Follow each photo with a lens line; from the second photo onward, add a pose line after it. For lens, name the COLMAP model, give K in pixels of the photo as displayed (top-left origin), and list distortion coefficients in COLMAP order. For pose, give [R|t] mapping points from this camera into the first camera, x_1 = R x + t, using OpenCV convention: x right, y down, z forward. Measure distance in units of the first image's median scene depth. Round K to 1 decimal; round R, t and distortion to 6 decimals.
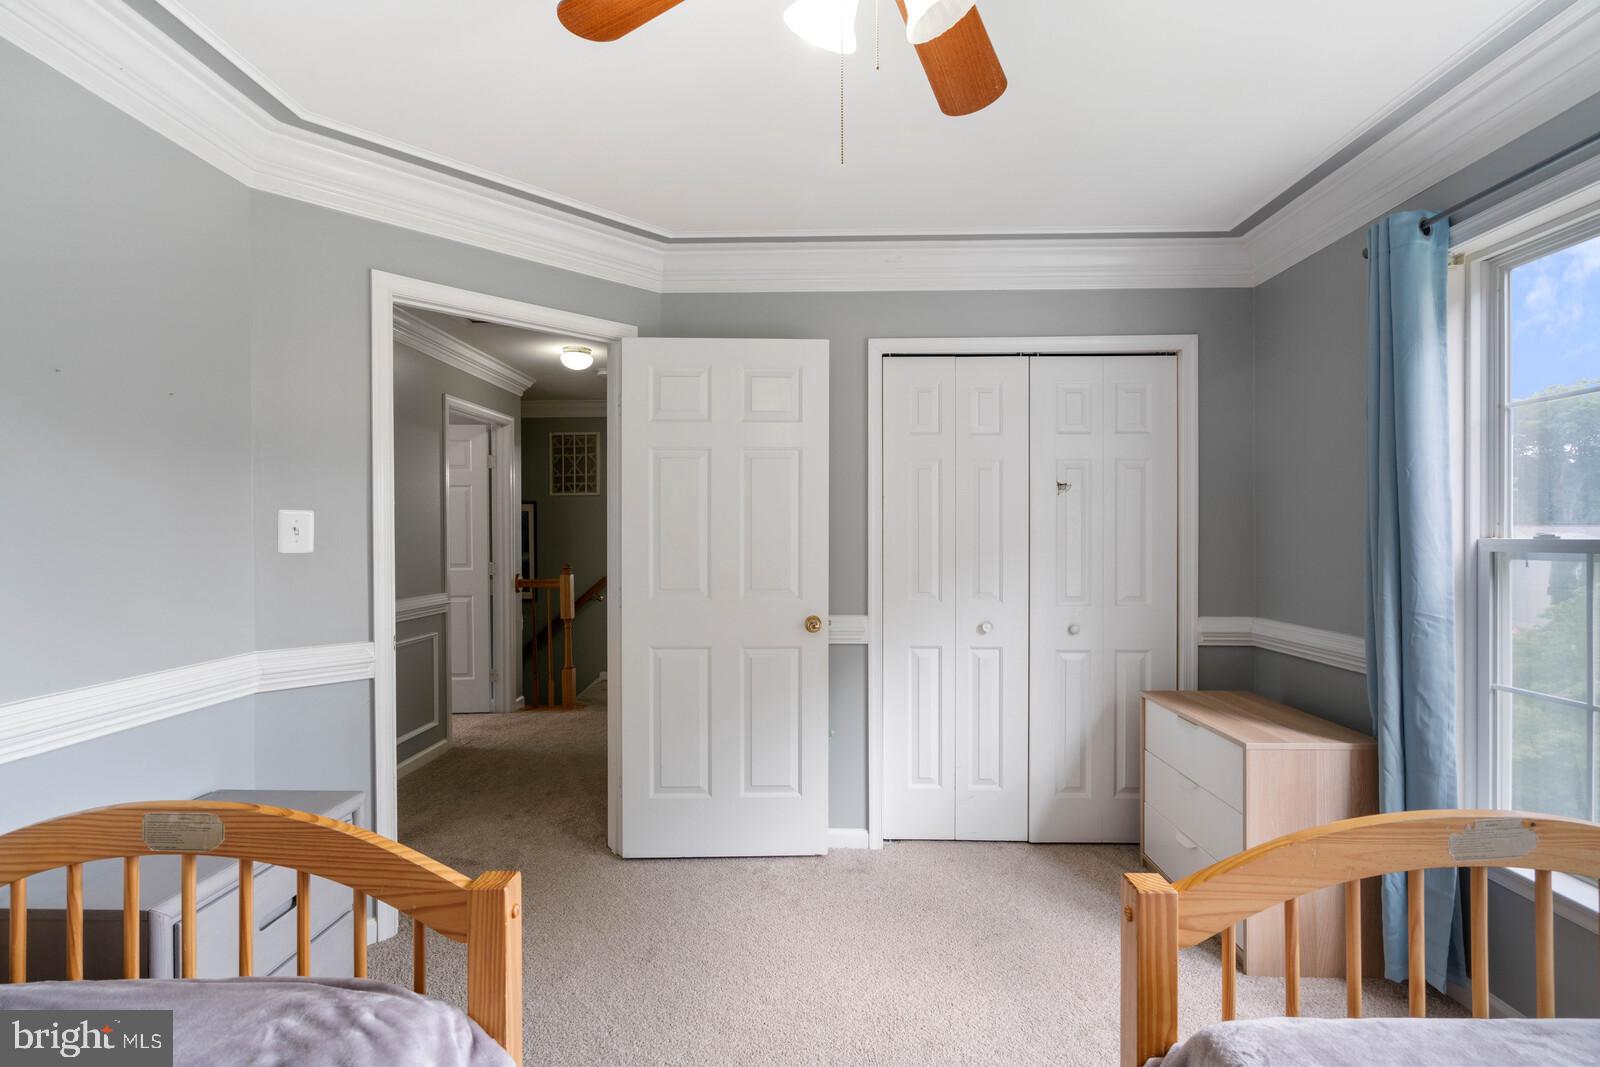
lens RADIAL K [[732.7, 0, 806.3], [0, 732.7, 536.4], [0, 0, 1]] dist [-0.007166, 0.001475]
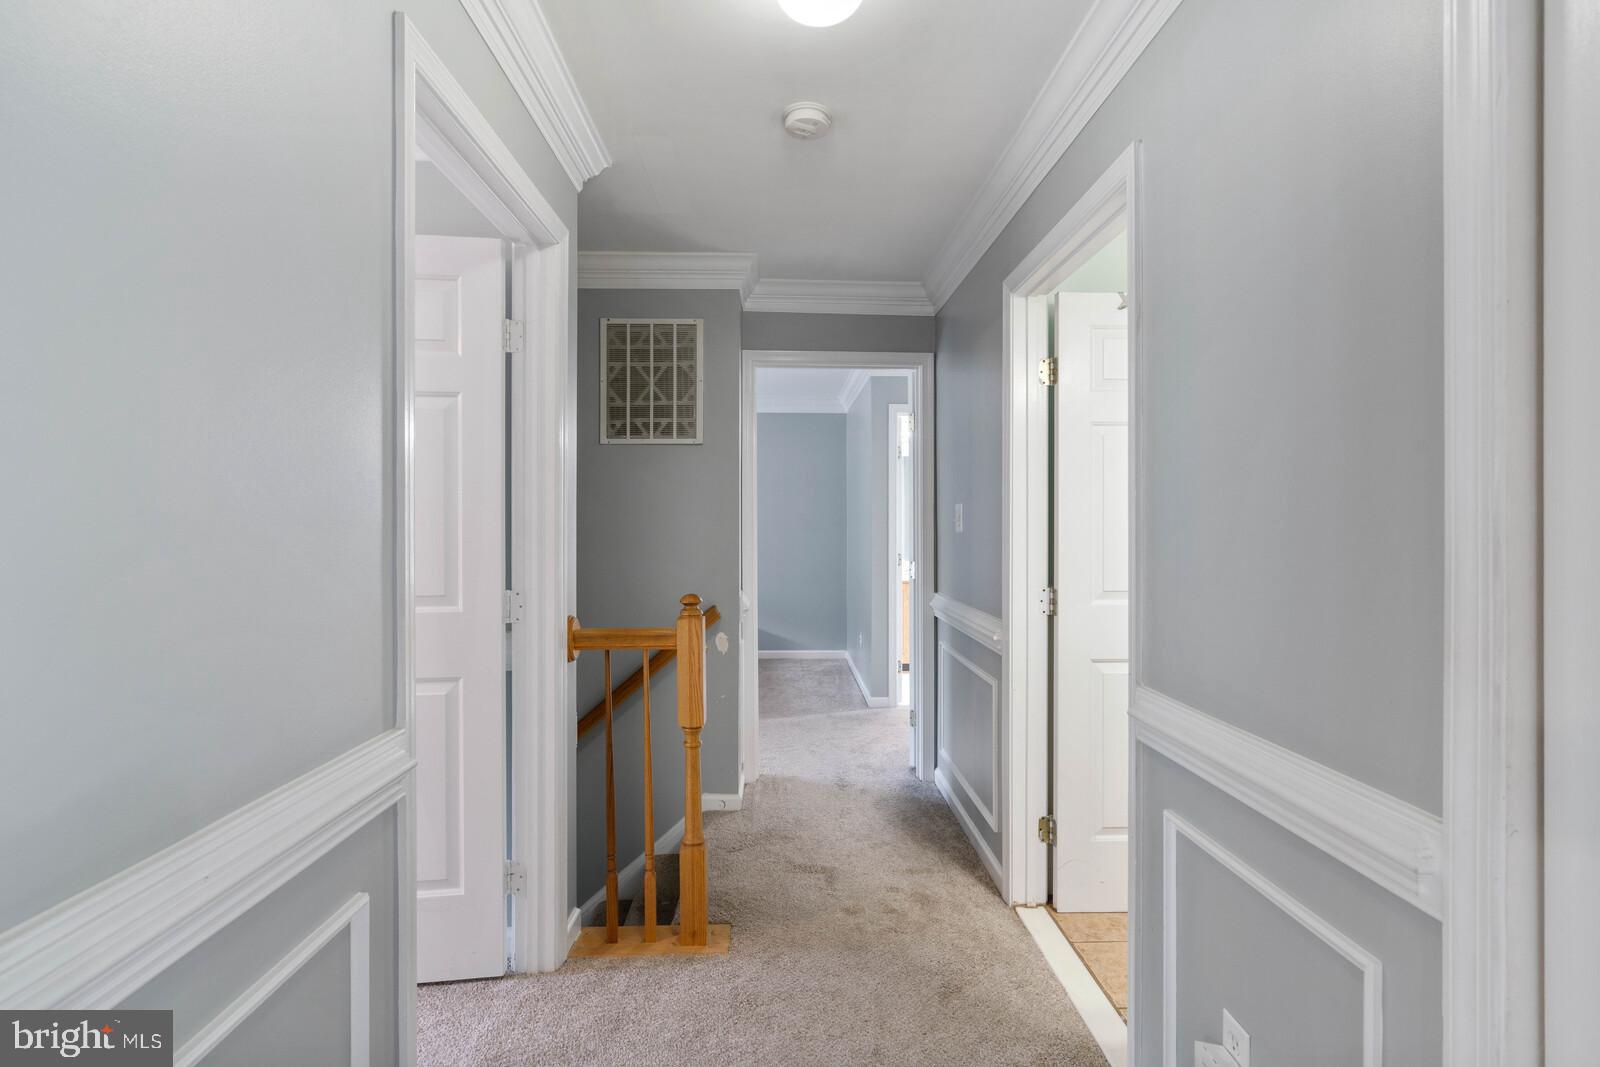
lens RADIAL K [[732.7, 0, 796.9], [0, 732.7, 523.5], [0, 0, 1]] dist [-0.007166, 0.001475]
pose [[0.998084, 0.007568, 0.061409, -0.247018], [-0.007568, 0.999971, -0.000234, -0.001661], [-0.061409, -0.000232, 0.998113, 0.490368]]
